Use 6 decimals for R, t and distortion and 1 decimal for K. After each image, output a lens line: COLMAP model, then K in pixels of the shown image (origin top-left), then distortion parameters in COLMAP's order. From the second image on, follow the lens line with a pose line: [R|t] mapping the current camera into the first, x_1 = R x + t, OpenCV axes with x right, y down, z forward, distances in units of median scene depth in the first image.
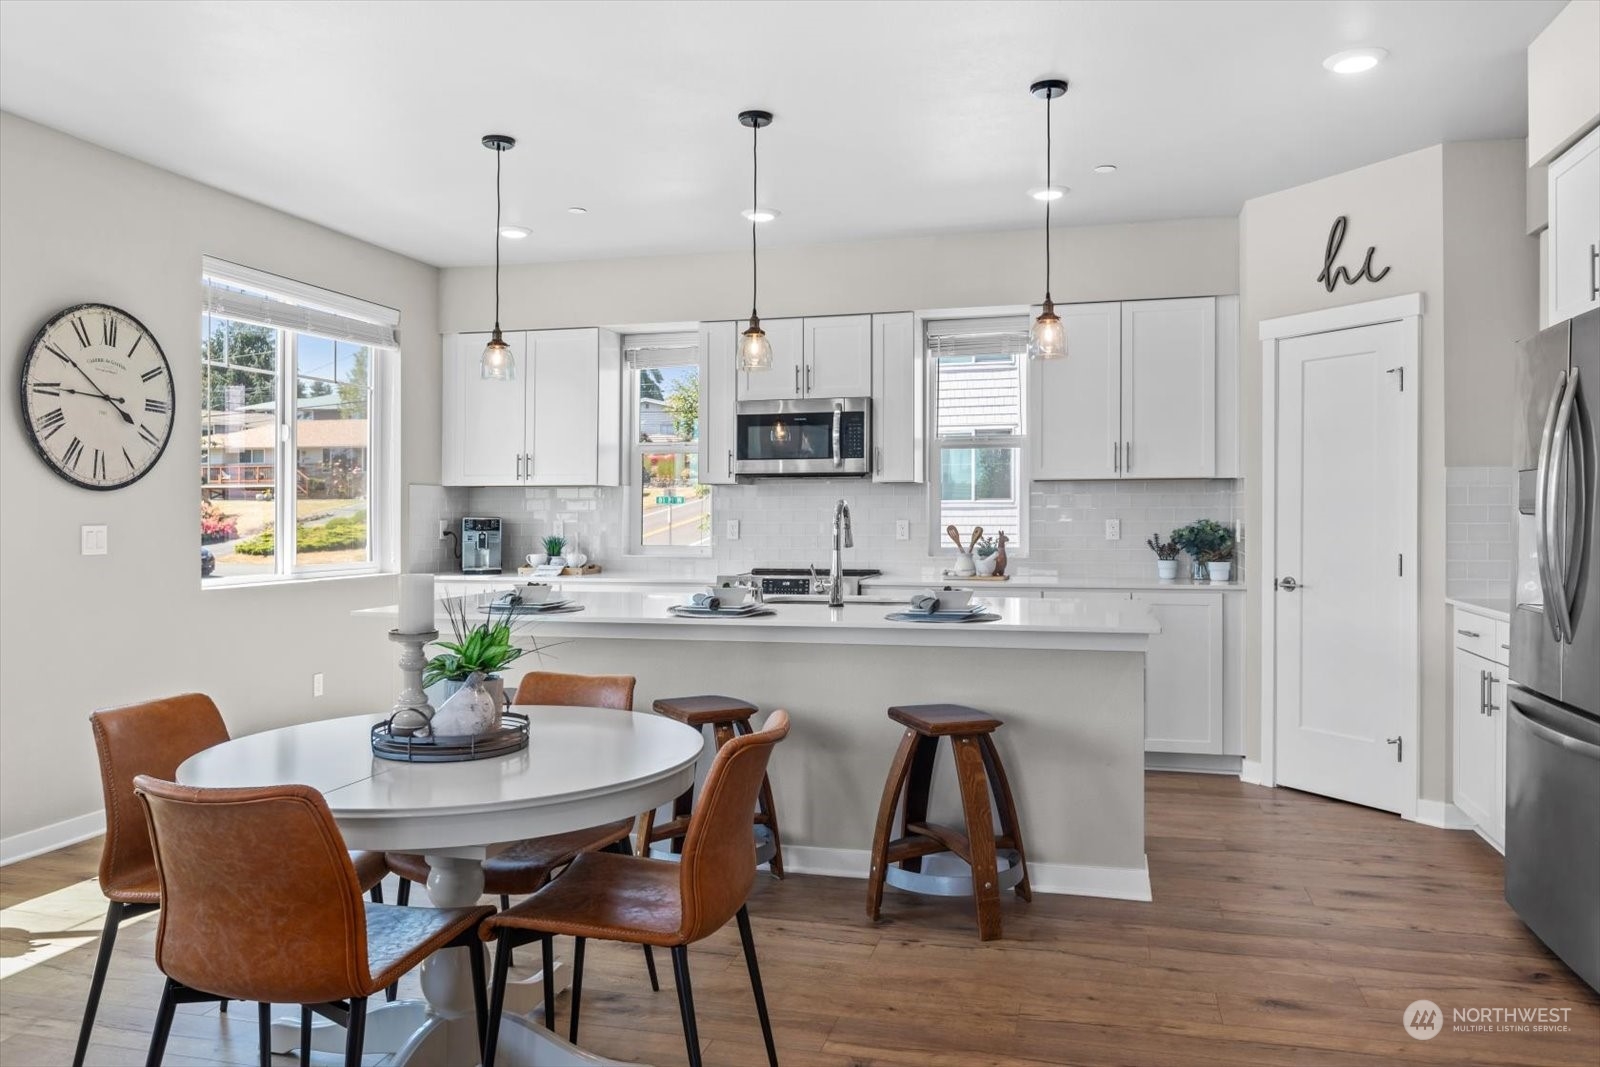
lens RADIAL K [[1210.2, 0, 799.0], [0, 1210.2, 514.3], [0, 0, 1]] dist [0.000370, -0.001624]
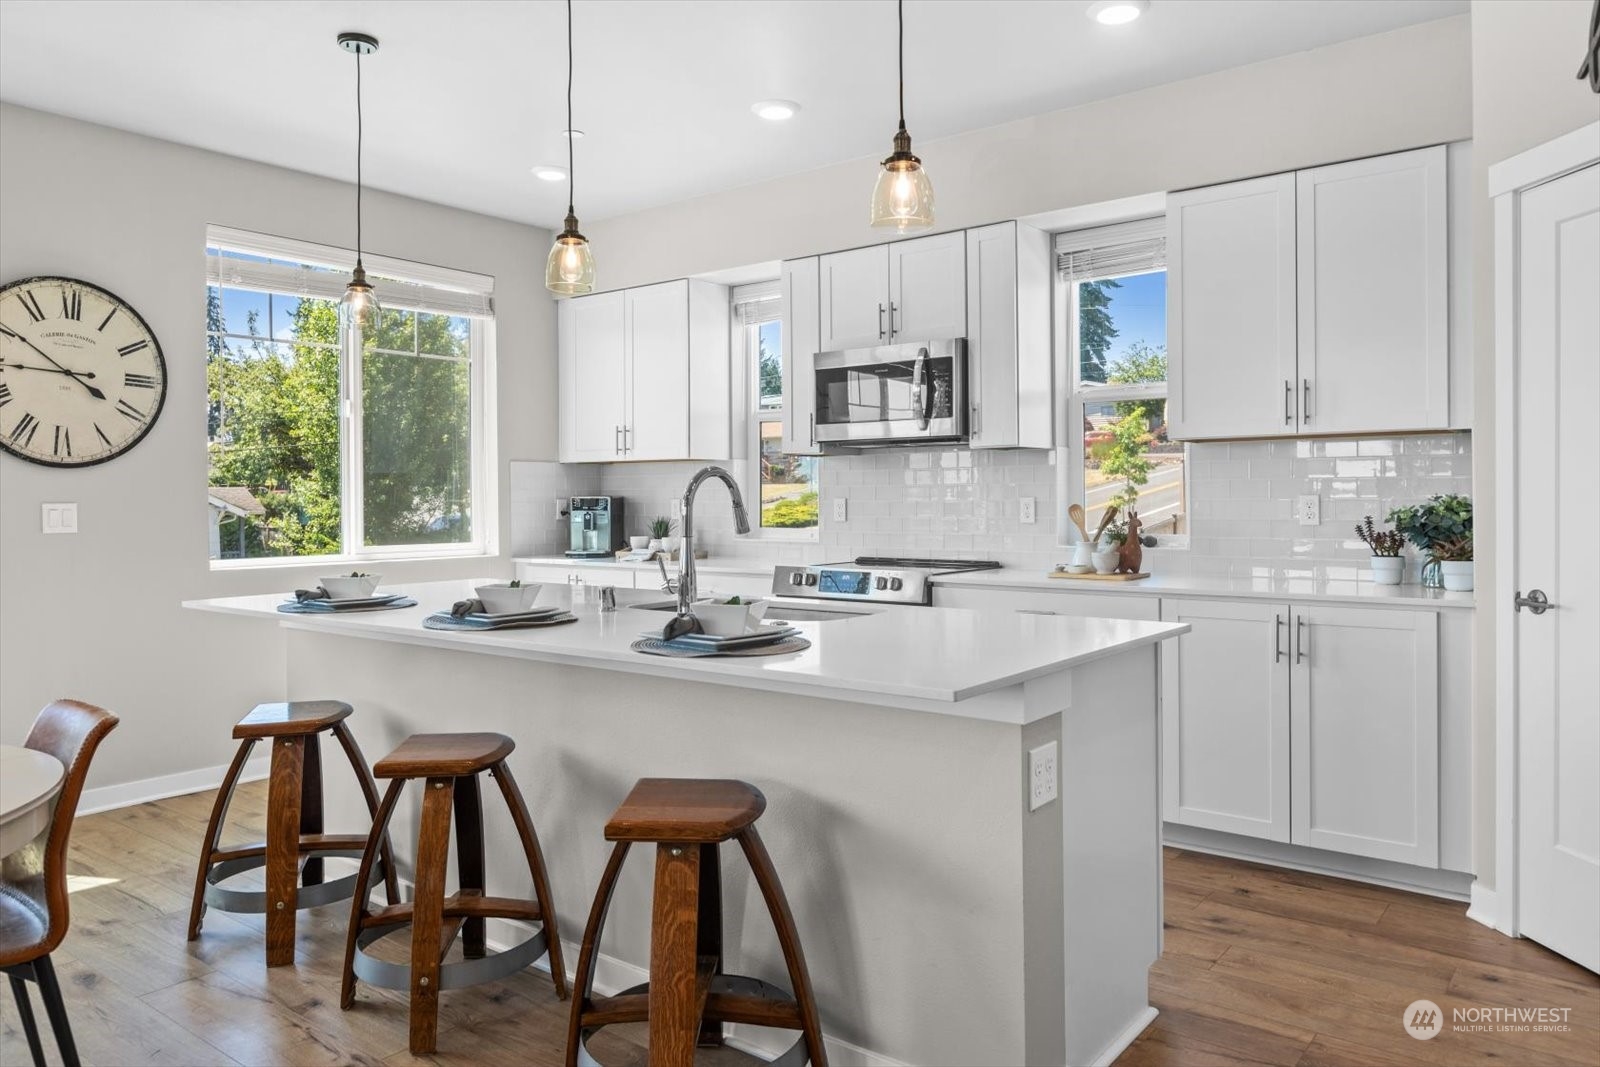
lens RADIAL K [[1135.2, 0, 805.0], [0, 1135.2, 499.2], [0, 0, 1]] dist [-0.001907, -0.001127]
pose [[0.917776, -0.002216, -0.397092, 0.292919], [0.002809, 0.999996, 0.000913, 0.005771], [0.397088, -0.001954, 0.917778, 0.343377]]
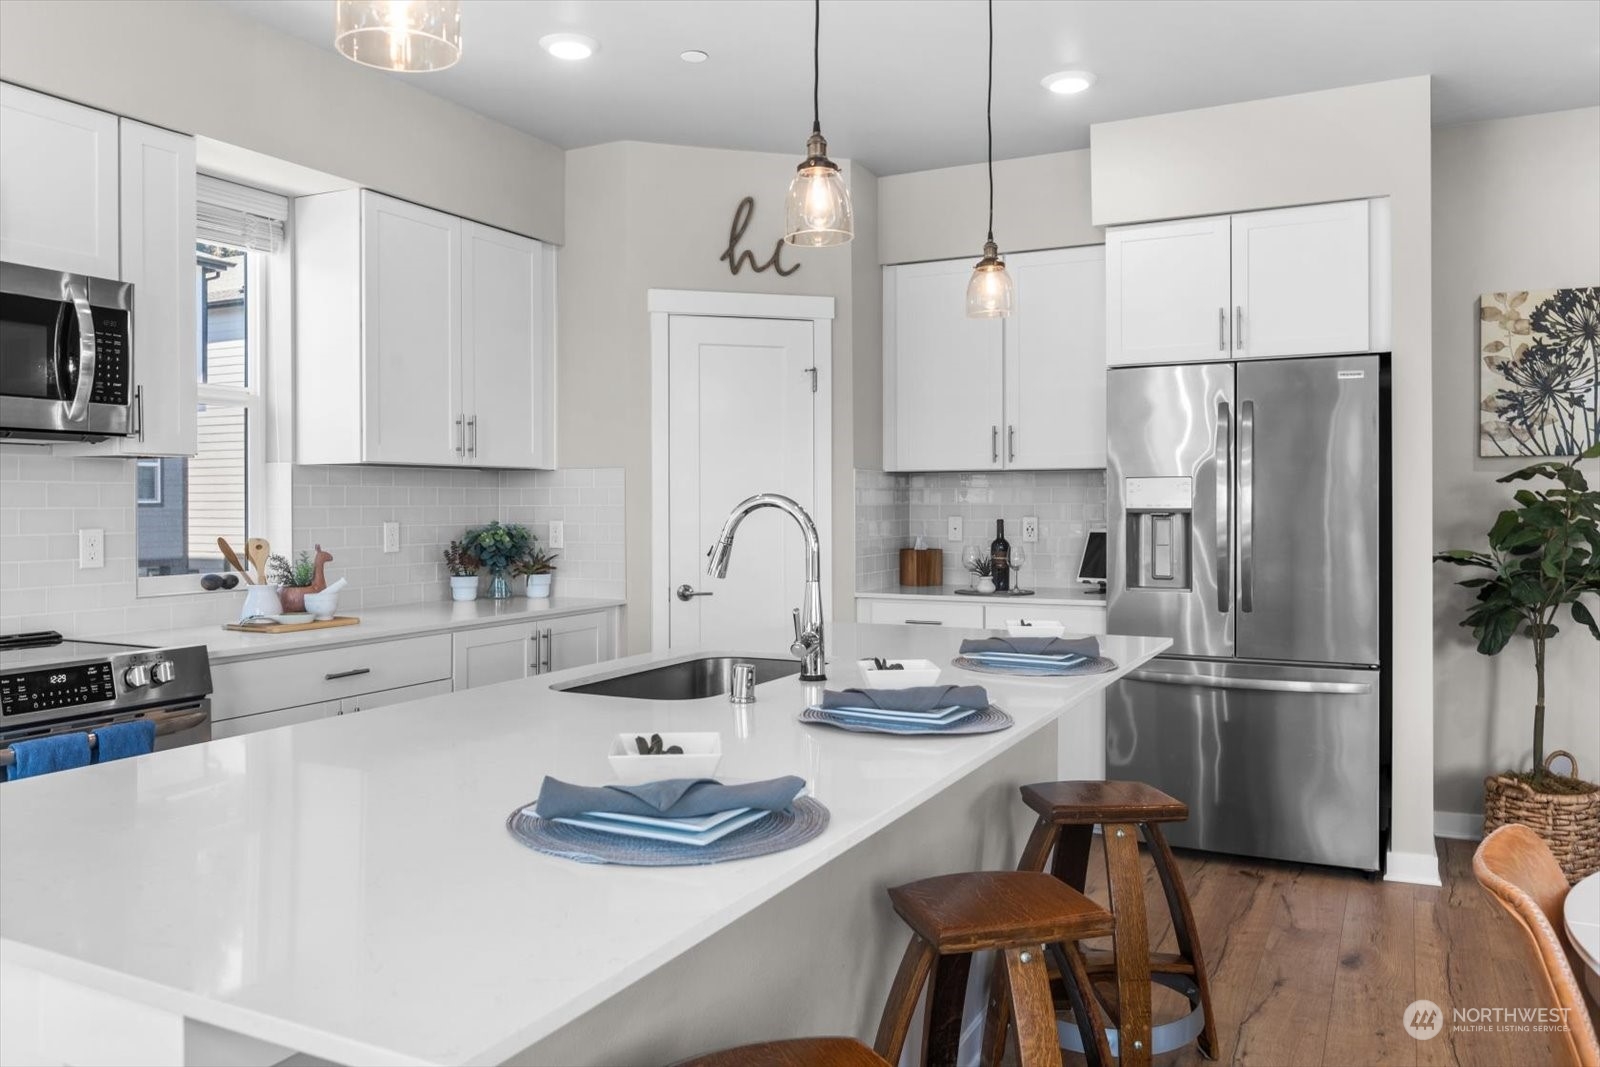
lens RADIAL K [[1210.2, 0, 799.0], [0, 1210.2, 514.3], [0, 0, 1]] dist [0.000370, -0.001624]
pose [[0.193471, -0.006103, 0.981087, -0.442946], [0.004279, 0.999976, 0.005376, -0.004257], [-0.981097, 0.003158, 0.193492, 0.735820]]
